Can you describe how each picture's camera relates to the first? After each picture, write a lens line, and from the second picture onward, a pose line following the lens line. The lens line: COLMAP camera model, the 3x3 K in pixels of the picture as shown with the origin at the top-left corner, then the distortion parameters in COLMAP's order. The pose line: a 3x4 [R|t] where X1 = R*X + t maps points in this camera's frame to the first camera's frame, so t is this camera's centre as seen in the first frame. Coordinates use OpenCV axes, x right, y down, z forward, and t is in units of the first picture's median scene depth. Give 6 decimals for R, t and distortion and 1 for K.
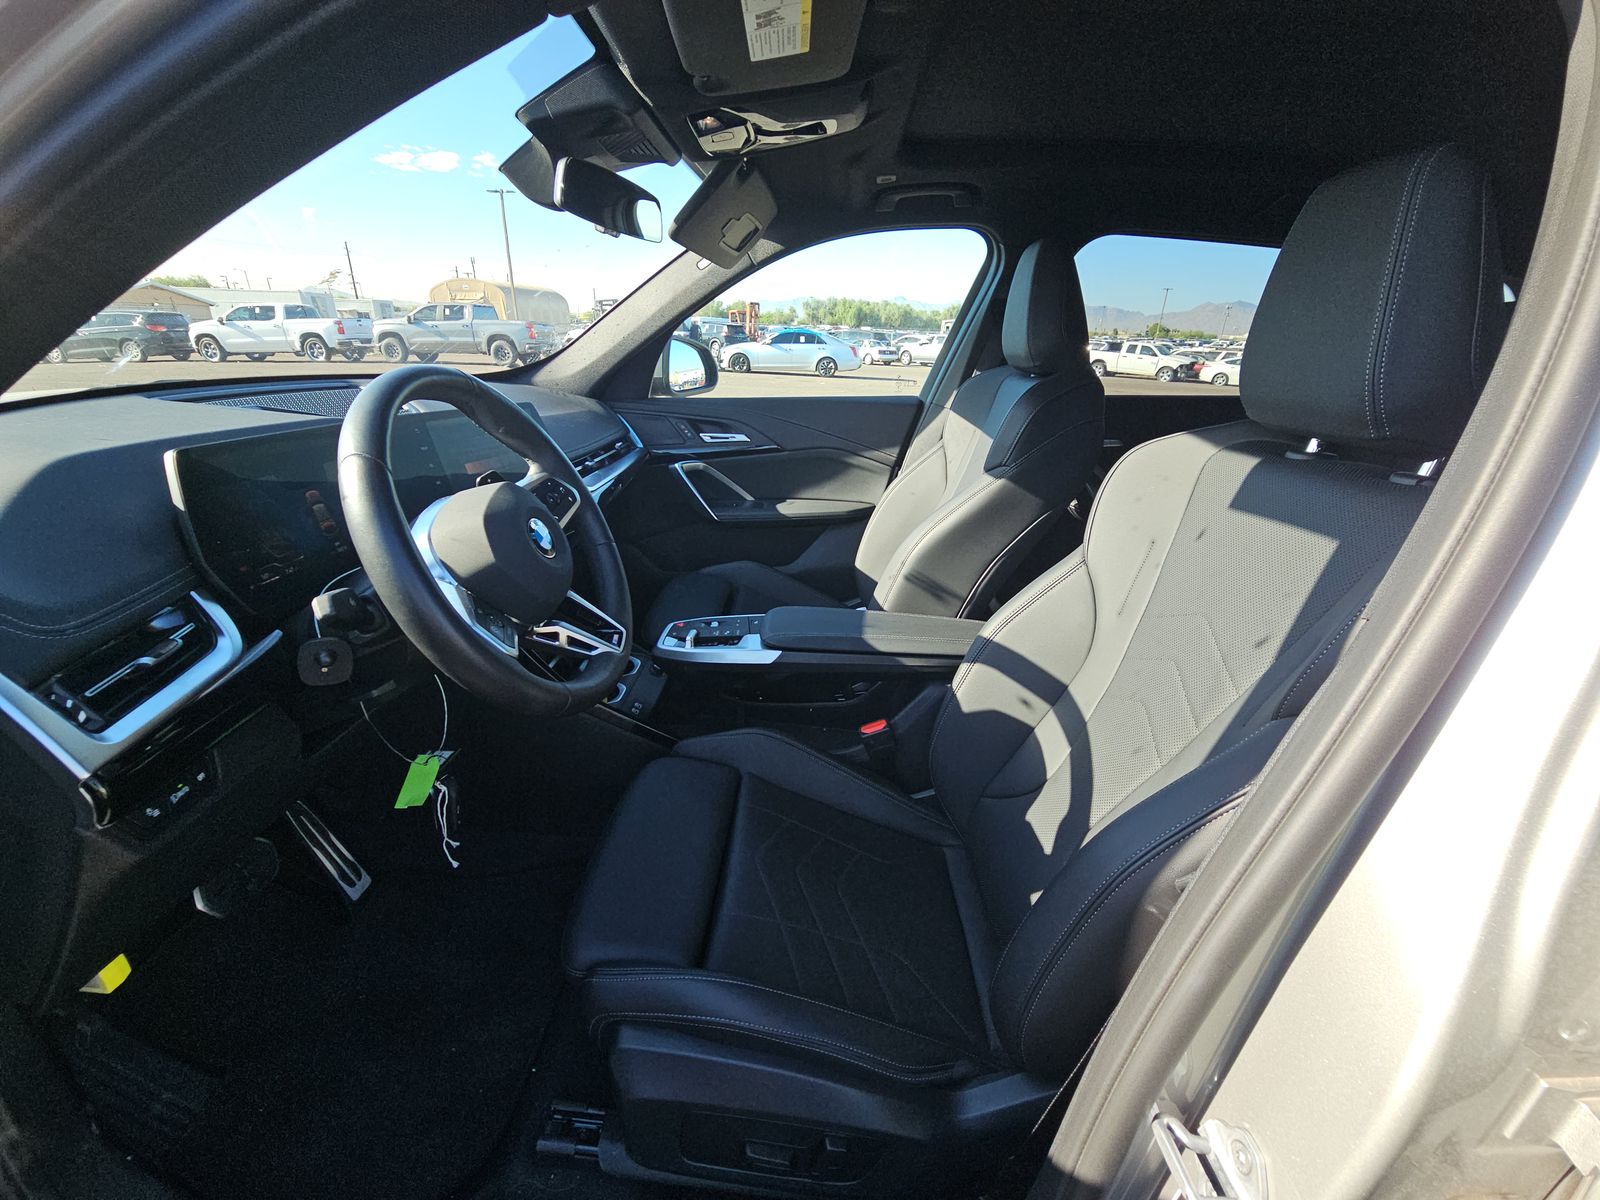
lens RADIAL K [[659.7, 0, 794.7], [0, 659.7, 607.2], [0, 0, 1]] dist [0.000473, -0.000242]
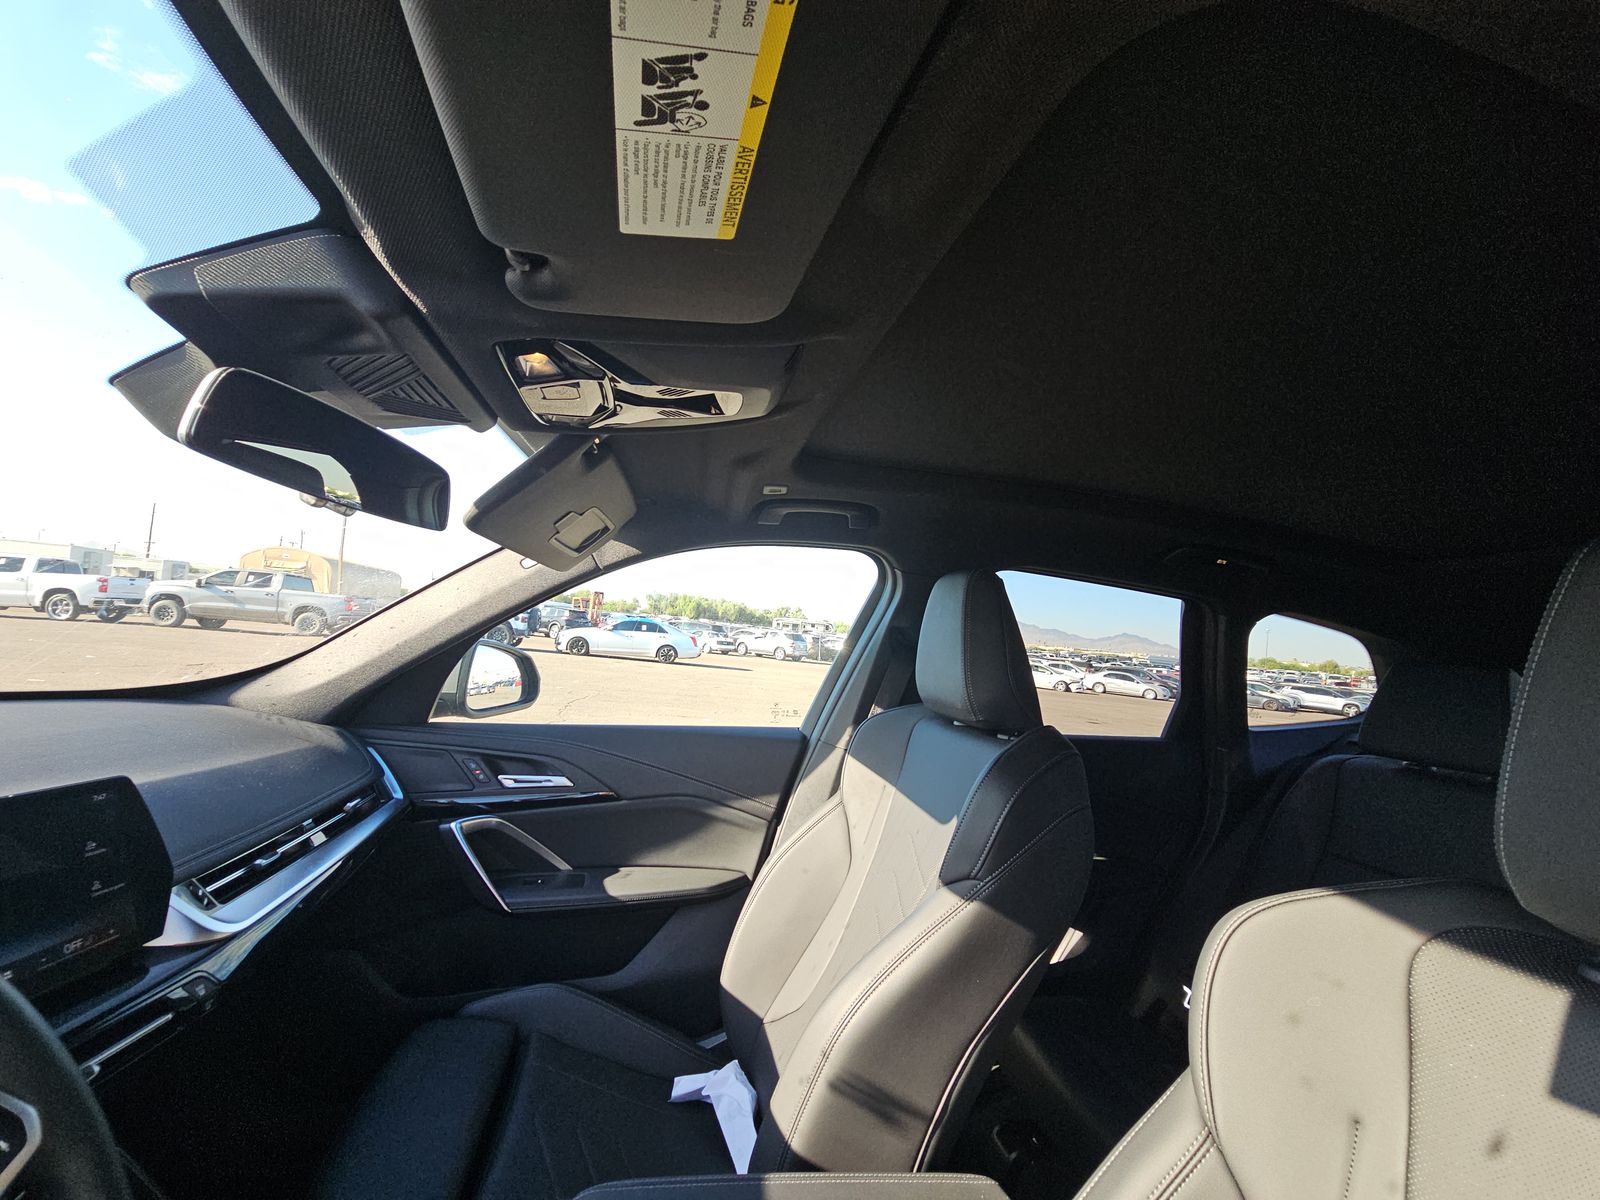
lens RADIAL K [[654.9, 0, 798.0], [0, 654.9, 610.4], [0, 0, 1]] dist [0.014031, -0.012504]
pose [[0.969132, 0.063250, 0.238291, -0.013486], [0.038420, 0.915979, -0.399383, -0.136036], [-0.243531, 0.396209, 0.885274, 0.243051]]
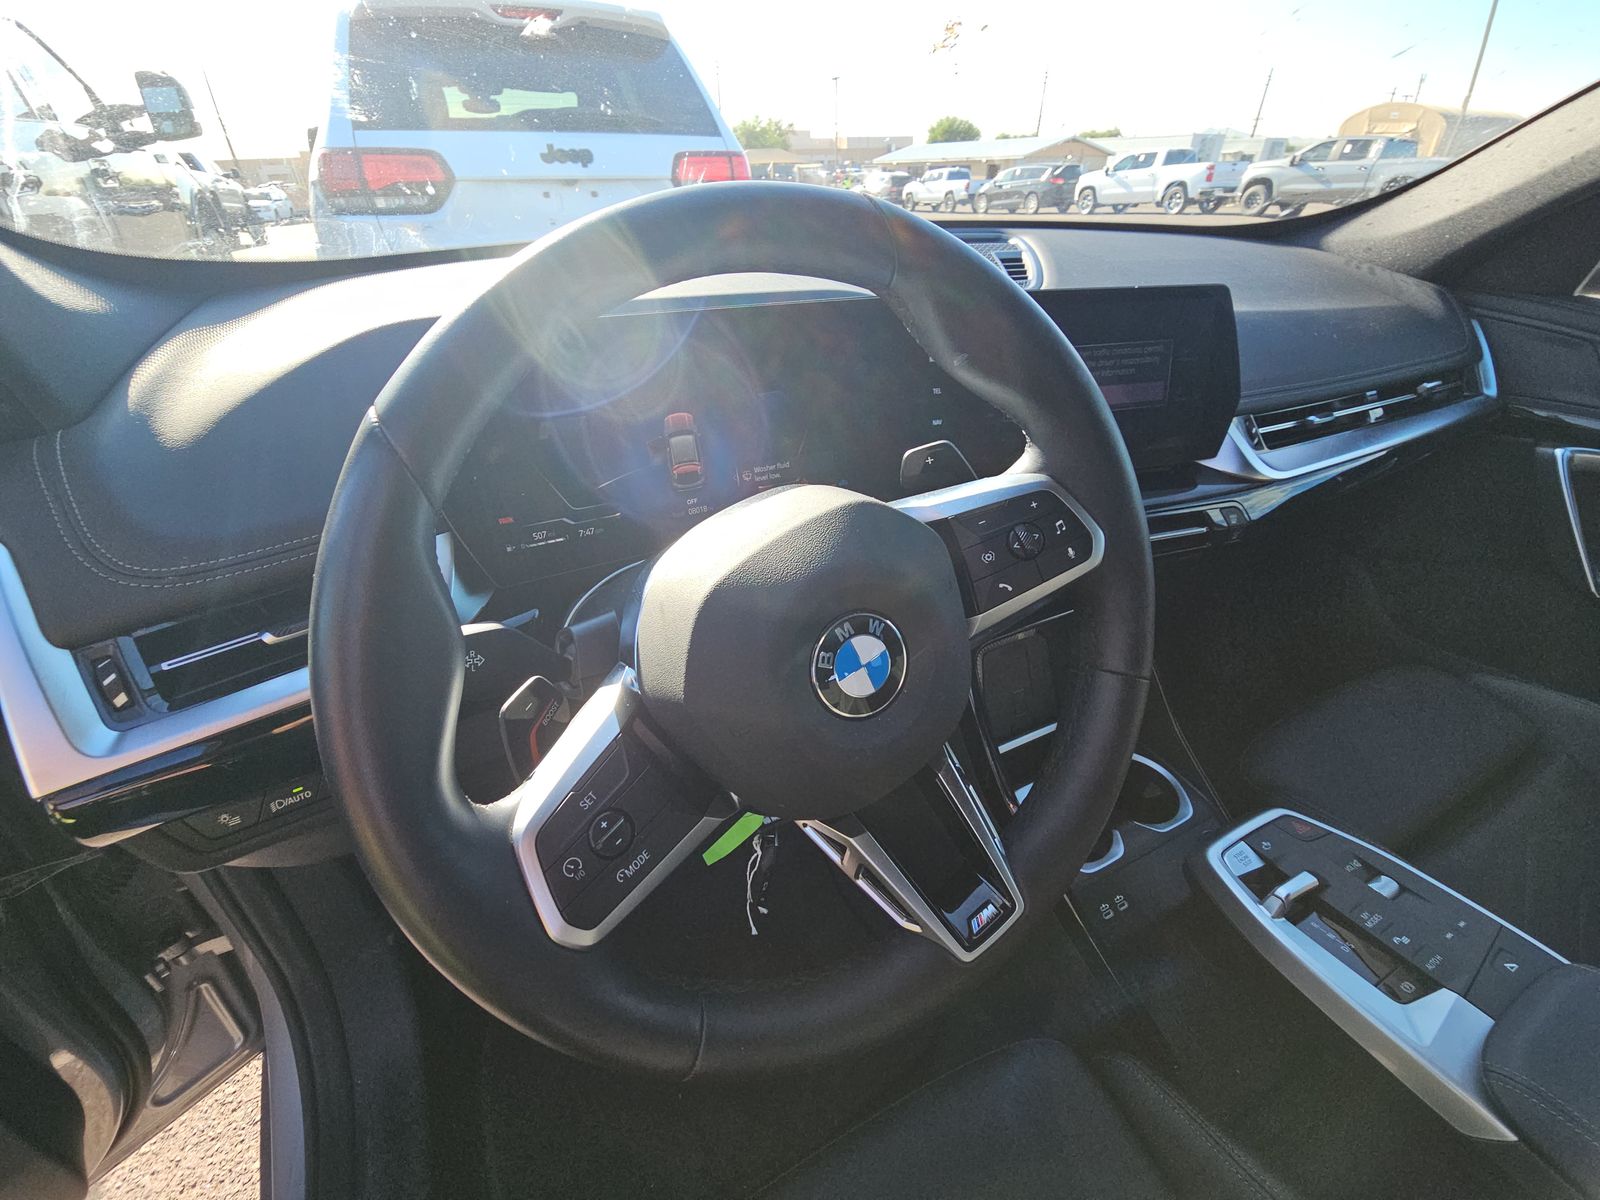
lens RADIAL K [[654.9, 0, 798.0], [0, 654.9, 610.4], [0, 0, 1]] dist [0.014031, -0.012504]
pose [[0.492305, 0.453488, -0.742957, -0.052110], [-0.308296, 0.889071, 0.338388, -0.106562], [0.813996, 0.062460, 0.577502, 0.308941]]
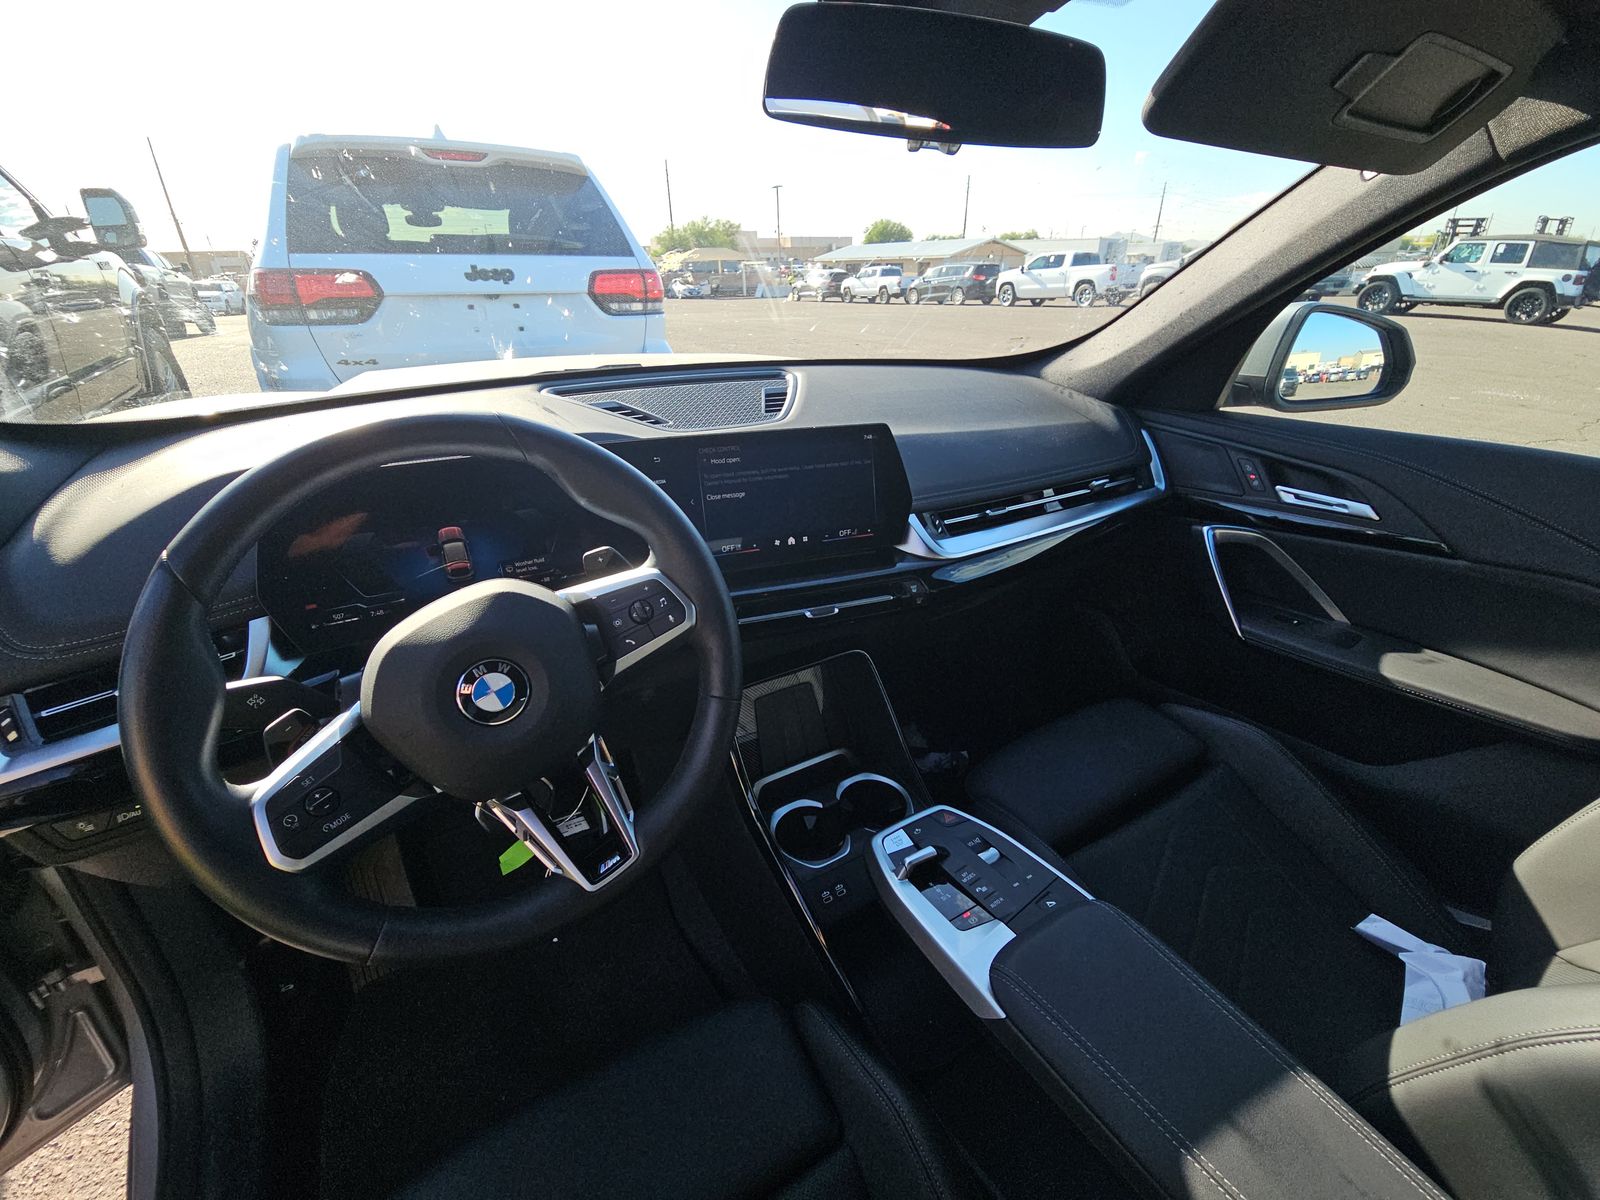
lens RADIAL K [[654.9, 0, 798.0], [0, 654.9, 610.4], [0, 0, 1]] dist [0.014031, -0.012504]
pose [[0.551525, 0.357566, -0.753636, 0.096222], [-0.297465, 0.928376, 0.222782, -0.169970], [0.779317, 0.101310, 0.618386, 0.345172]]
